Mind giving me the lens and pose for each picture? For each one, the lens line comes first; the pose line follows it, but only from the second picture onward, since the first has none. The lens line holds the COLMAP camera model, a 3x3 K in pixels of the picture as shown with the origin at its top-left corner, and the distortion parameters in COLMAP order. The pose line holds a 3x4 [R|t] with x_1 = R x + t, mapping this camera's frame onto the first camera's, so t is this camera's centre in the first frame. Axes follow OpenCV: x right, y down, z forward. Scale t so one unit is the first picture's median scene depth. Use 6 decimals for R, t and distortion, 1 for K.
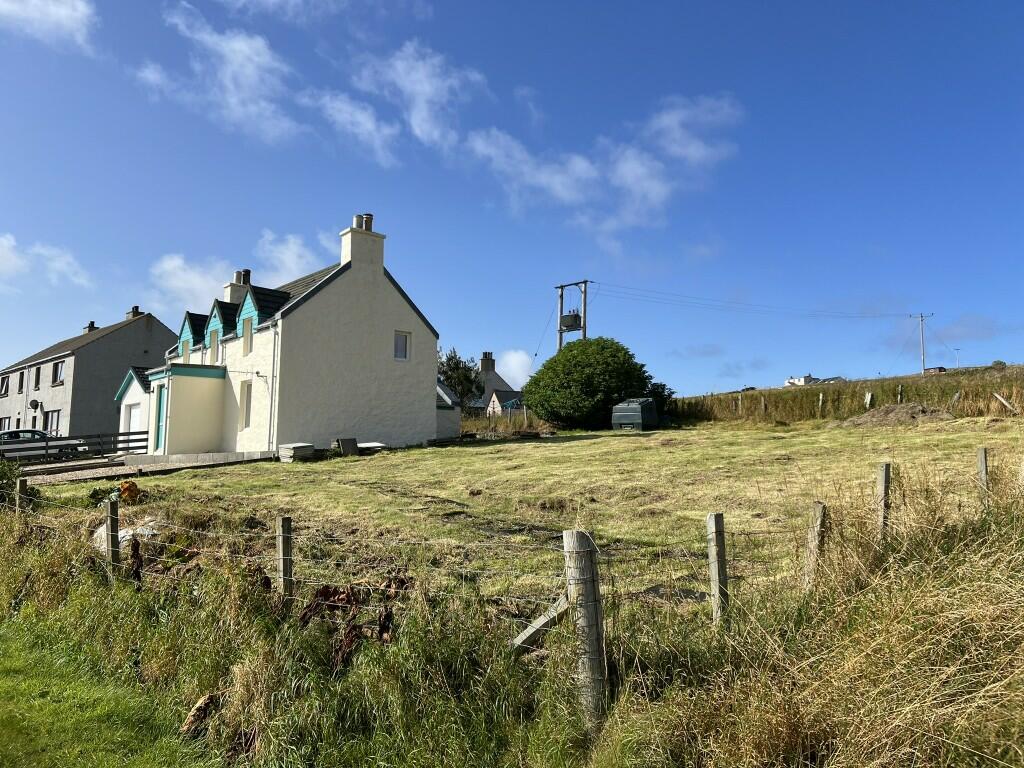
lens RADIAL K [[794.9, 0, 512.0], [0, 794.9, 384.0], [0, 0, 1]] dist [0.007004, 0.000353]
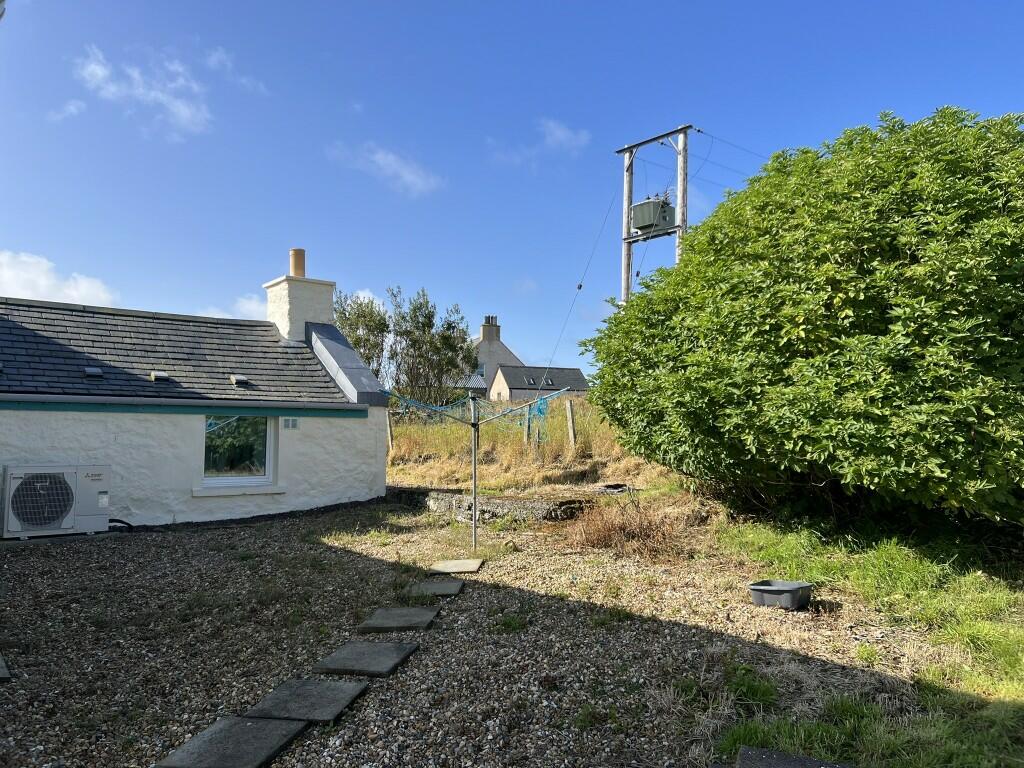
lens RADIAL K [[794.9, 0, 512.0], [0, 794.9, 384.0], [0, 0, 1]] dist [0.007004, 0.000353]
pose [[0.999931, -0.003436, -0.011271, -0.005253], [0.003763, 0.999568, 0.029136, 0.006719], [0.011166, -0.029176, 0.999512, 0.507809]]
